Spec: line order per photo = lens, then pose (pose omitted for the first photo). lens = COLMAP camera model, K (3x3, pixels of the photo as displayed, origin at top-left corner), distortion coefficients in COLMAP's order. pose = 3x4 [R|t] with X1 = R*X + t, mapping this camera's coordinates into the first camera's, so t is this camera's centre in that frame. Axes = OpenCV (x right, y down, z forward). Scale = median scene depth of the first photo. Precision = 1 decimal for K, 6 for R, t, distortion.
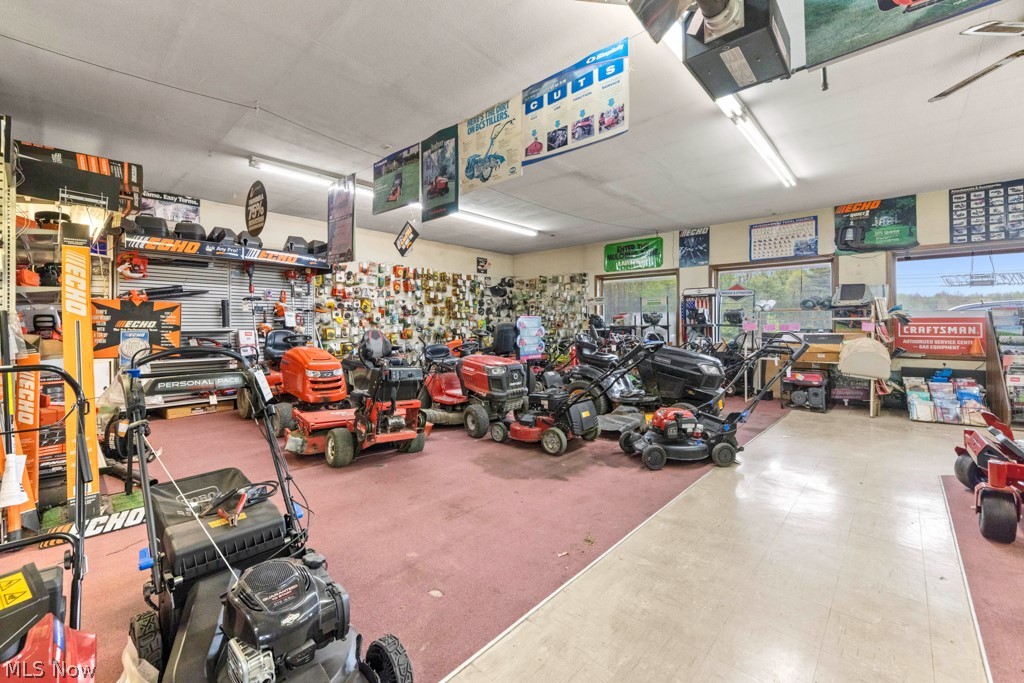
lens RADIAL K [[408.8, 0, 514.2], [0, 408.8, 325.6], [0, 0, 1]] dist [-0.003225, -0.001045]
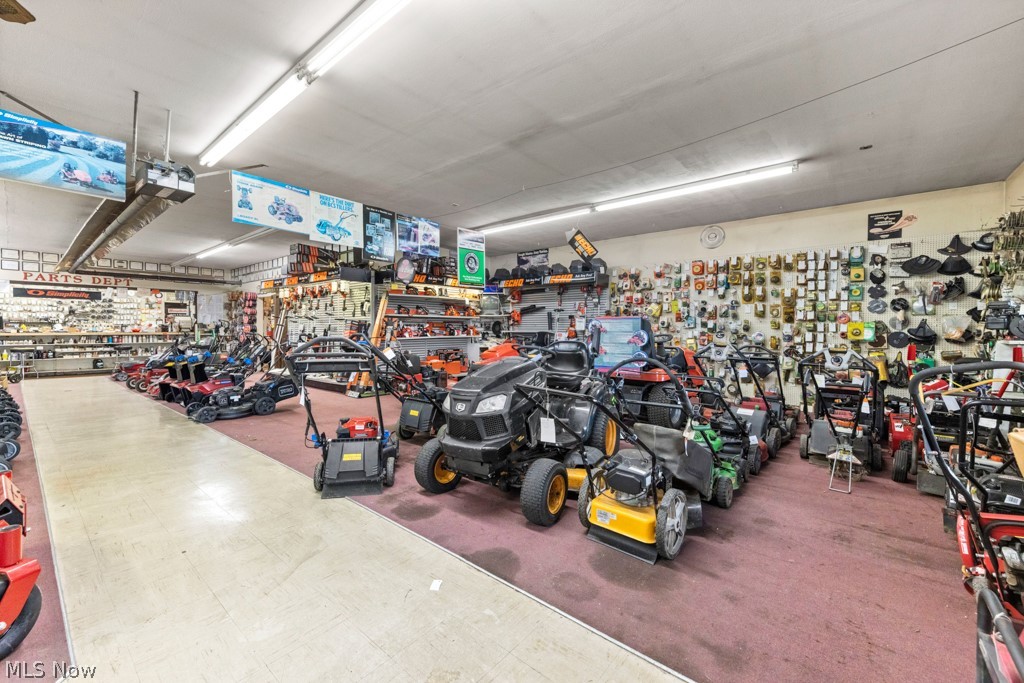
lens RADIAL K [[408.8, 0, 502.2], [0, 408.8, 336.8], [0, 0, 1]] dist [-0.003225, -0.001045]
pose [[0.059213, 0.016719, -0.998105, 0.749488], [-0.007625, 0.999838, 0.016296, 0.003094], [0.998216, 0.006645, 0.059331, 0.713474]]
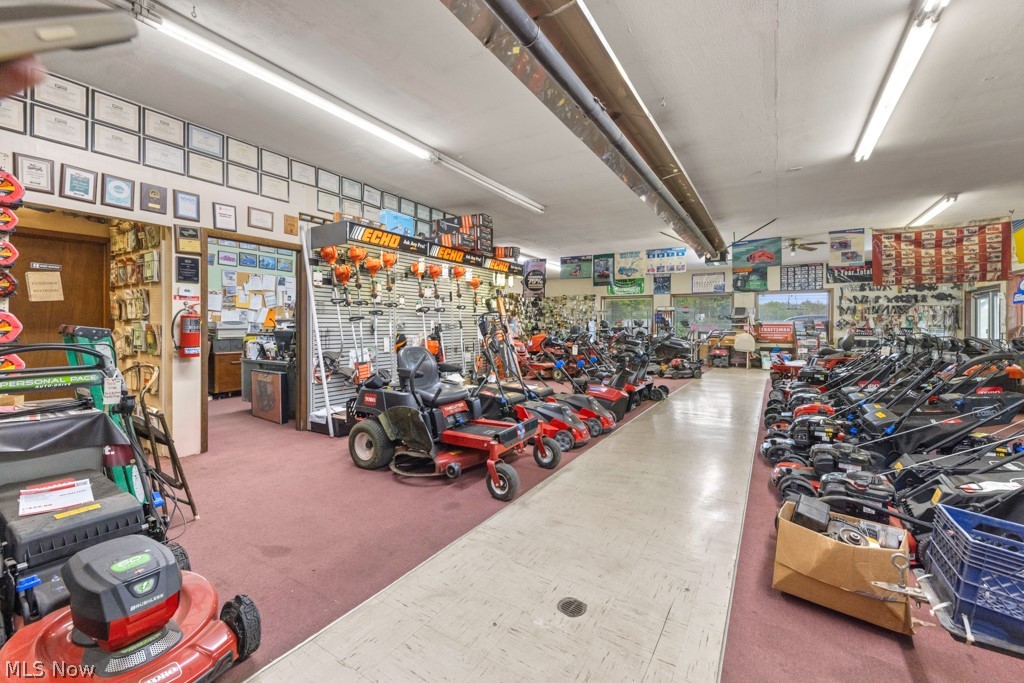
lens RADIAL K [[408.8, 0, 506.4], [0, 408.8, 331.5], [0, 0, 1]] dist [-0.003225, -0.001045]
pose [[0.984654, 0.003423, 0.174482, -0.690352], [-0.005338, 0.999931, 0.010510, 0.004733], [-0.174434, -0.011280, 0.984604, -0.823875]]
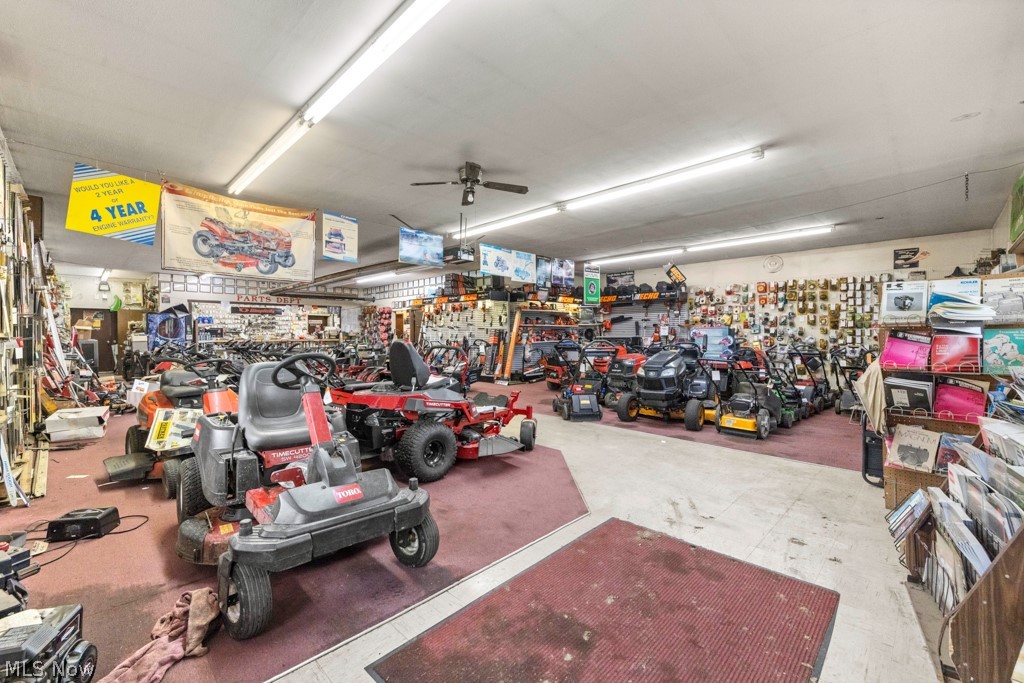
lens RADIAL K [[408.8, 0, 506.5], [0, 408.8, 339.3], [0, 0, 1]] dist [-0.003225, -0.001045]
pose [[-0.031678, 0.009296, -0.999455, 1.170817], [-0.001424, 0.999955, 0.009346, 0.001953], [0.999497, 0.001719, -0.031663, 0.436204]]
